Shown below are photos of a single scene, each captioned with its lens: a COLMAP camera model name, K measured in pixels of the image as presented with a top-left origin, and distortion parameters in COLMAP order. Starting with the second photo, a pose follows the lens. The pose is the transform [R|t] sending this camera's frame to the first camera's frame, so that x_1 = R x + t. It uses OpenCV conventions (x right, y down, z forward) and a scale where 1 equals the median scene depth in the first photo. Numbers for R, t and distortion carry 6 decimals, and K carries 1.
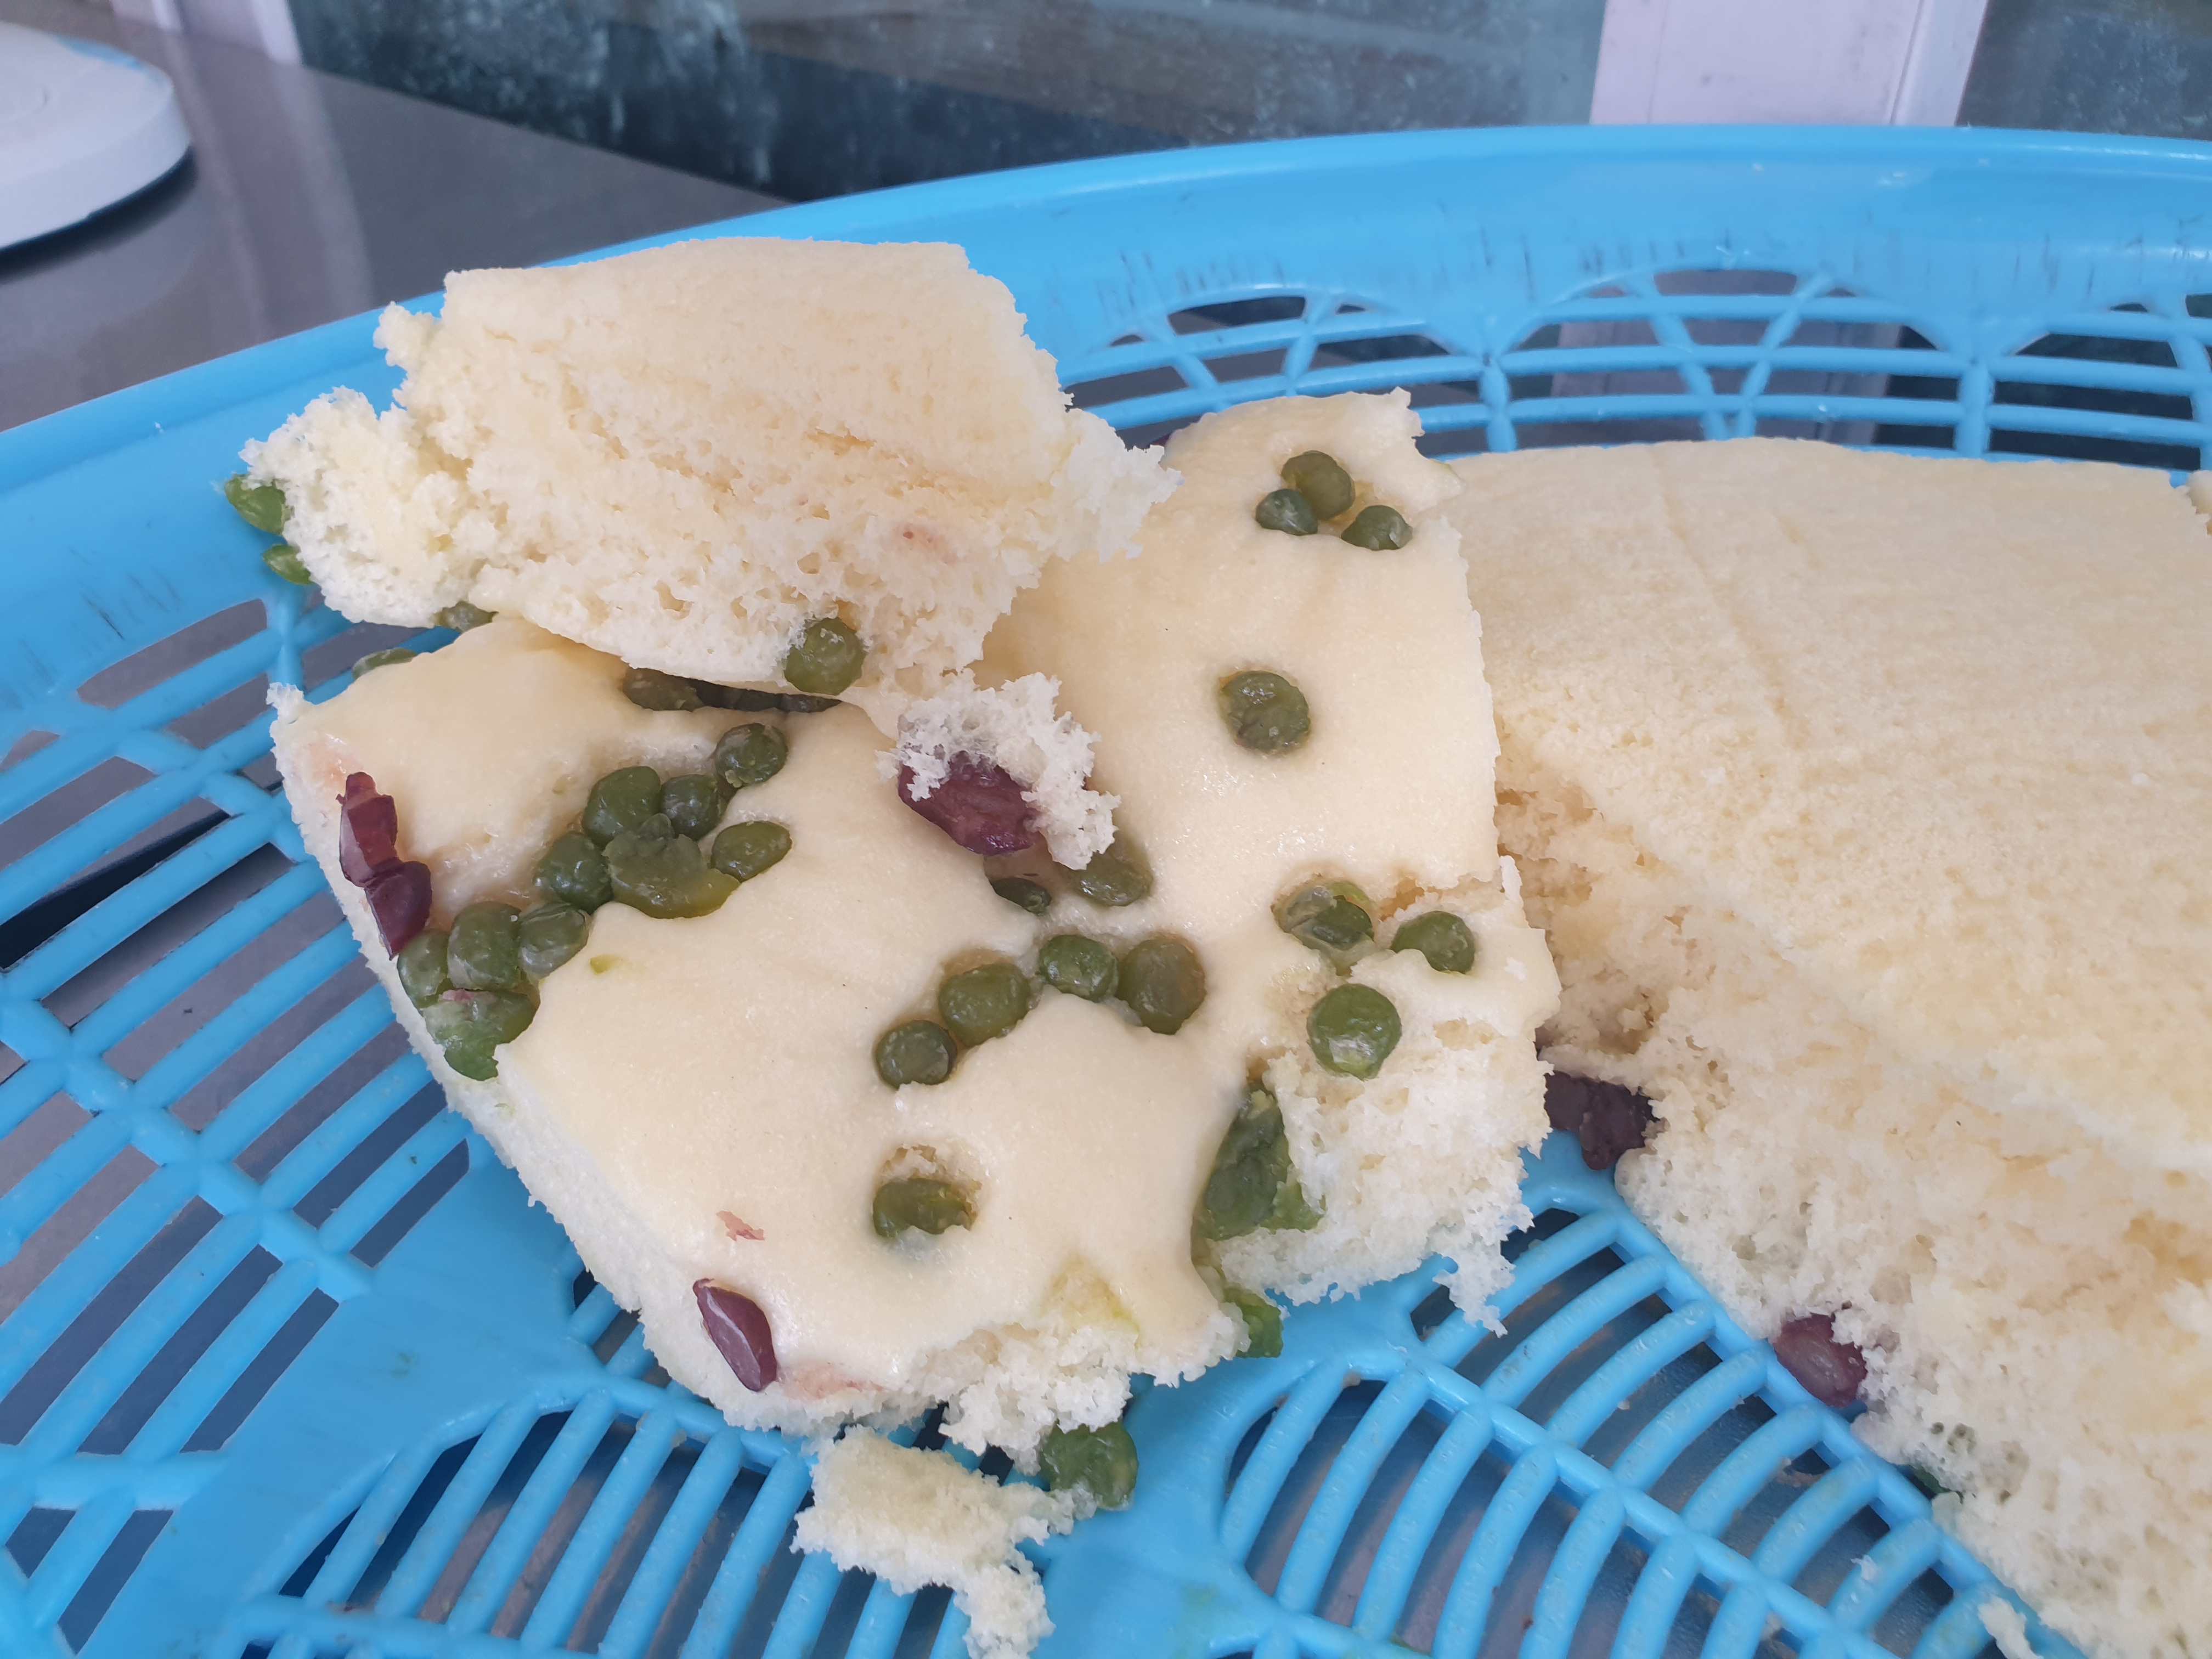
lens RADIAL K [[1638.5, 0, 1093.6], [0, 1638.5, 786.9], [0, 0, 1]] dist [0.001394, 0.005358]
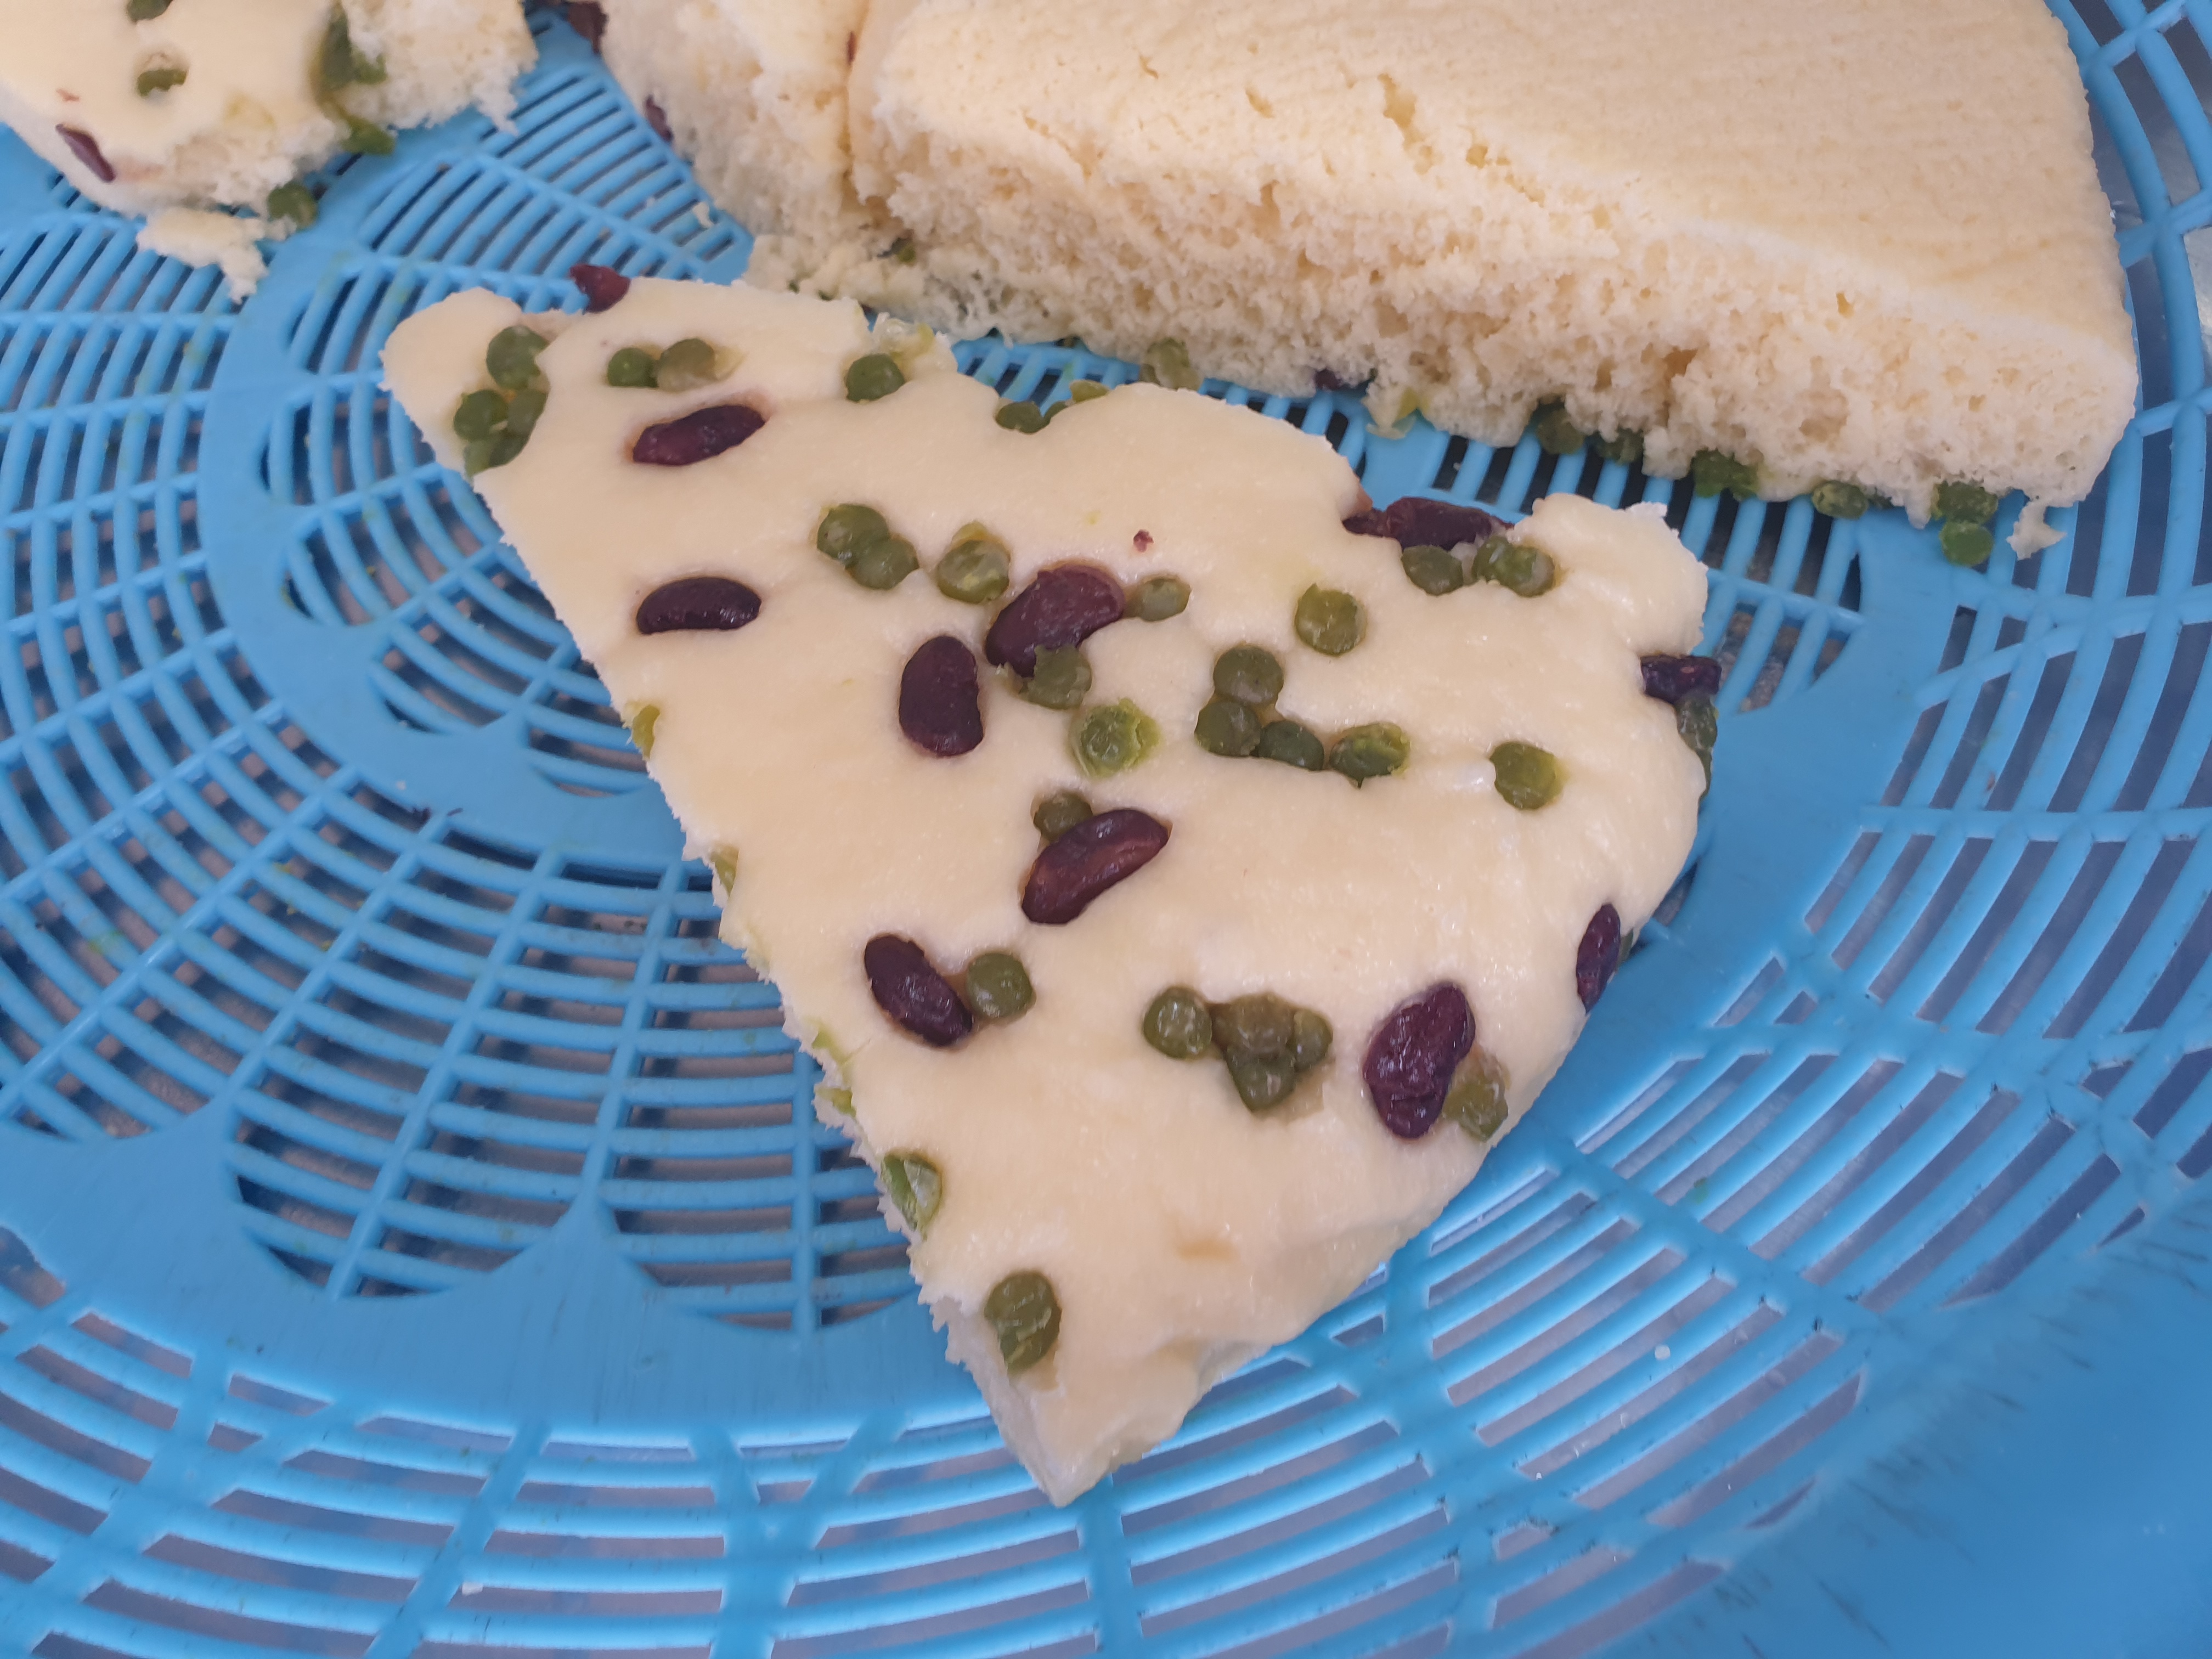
lens RADIAL K [[1688.2, 0, 1080.2], [0, 1688.2, 704.4], [0, 0, 1]] dist [-0.093192, 0.178179]
pose [[0.991895, -0.120773, -0.039471, 0.911491], [0.126814, 0.921699, 0.366592, 0.317644], [-0.007894, -0.368627, 0.929544, -1.098288]]
